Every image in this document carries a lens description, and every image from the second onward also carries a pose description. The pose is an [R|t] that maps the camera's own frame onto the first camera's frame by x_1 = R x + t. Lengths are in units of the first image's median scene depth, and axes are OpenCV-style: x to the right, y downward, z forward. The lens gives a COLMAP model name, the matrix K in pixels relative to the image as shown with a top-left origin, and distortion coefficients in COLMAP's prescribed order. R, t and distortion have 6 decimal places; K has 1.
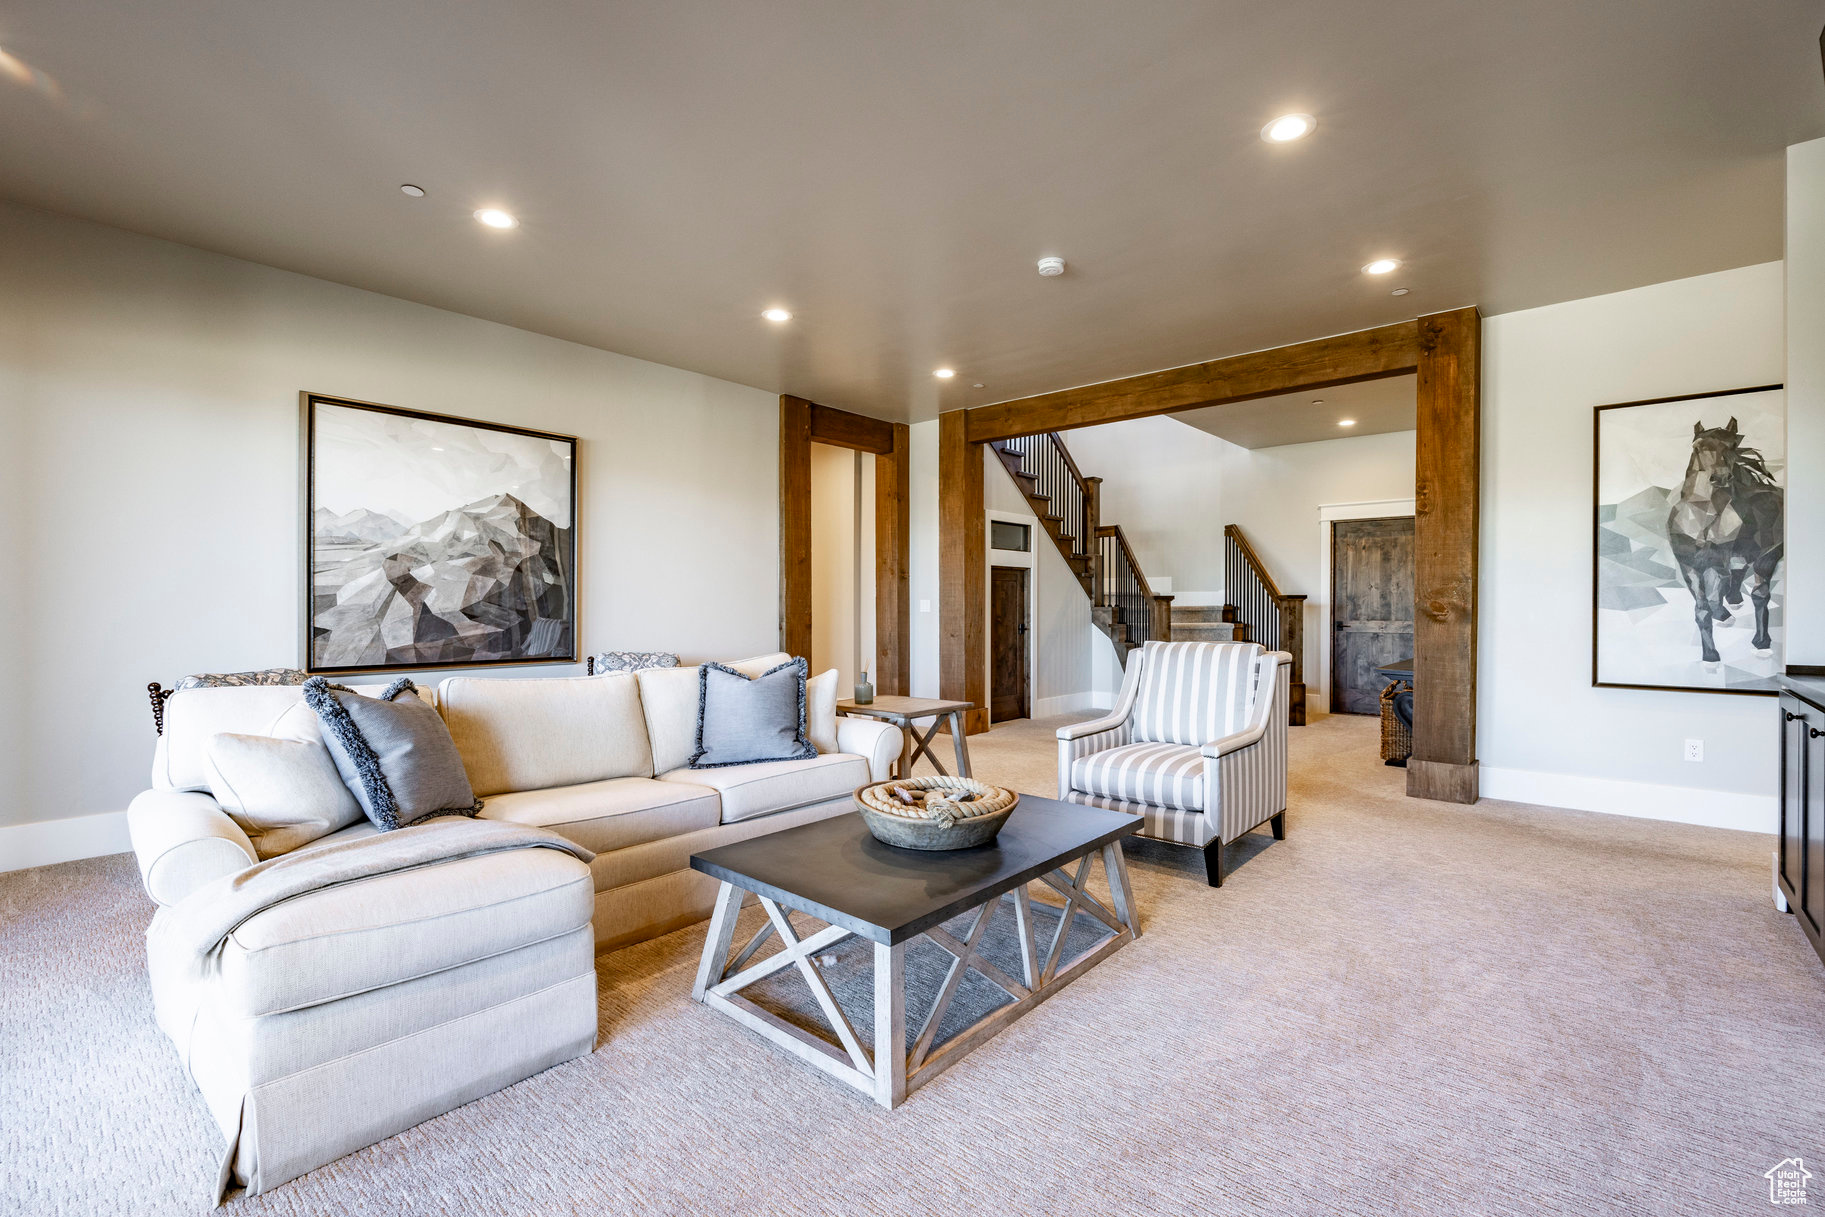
lens RADIAL K [[811.3, 0, 906.2], [0, 811.3, 606.1], [0, 0, 1]] dist [-0.000096, -0.000145]
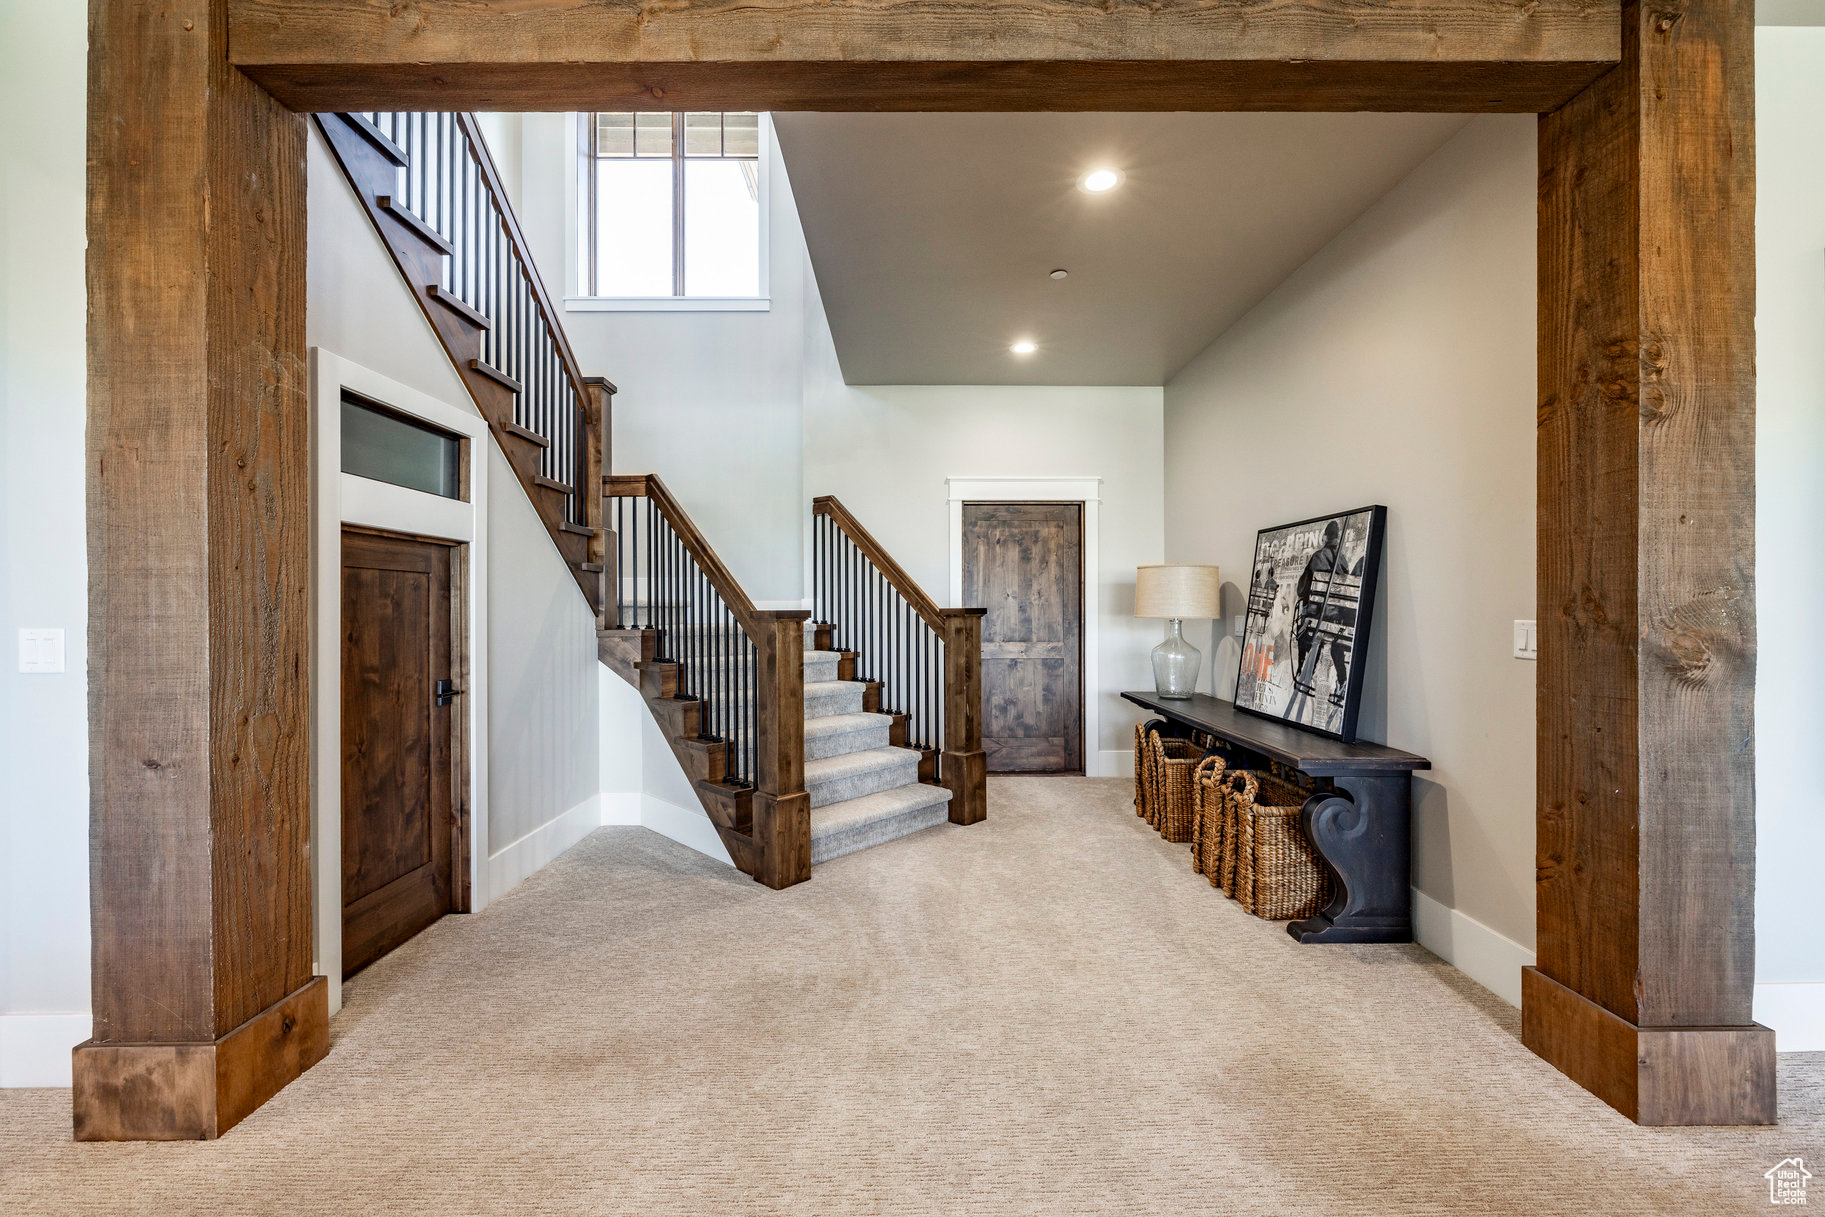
lens RADIAL K [[736.1, 0, 927.1], [0, 736.1, 610.4], [0, 0, 1]] dist [-0.002263, -0.000143]
pose [[0.730611, -0.004800, 0.682777, 0.069881], [0.005466, 0.999984, 0.001181, -0.011971], [-0.682772, 0.002869, 0.730626, 0.577031]]
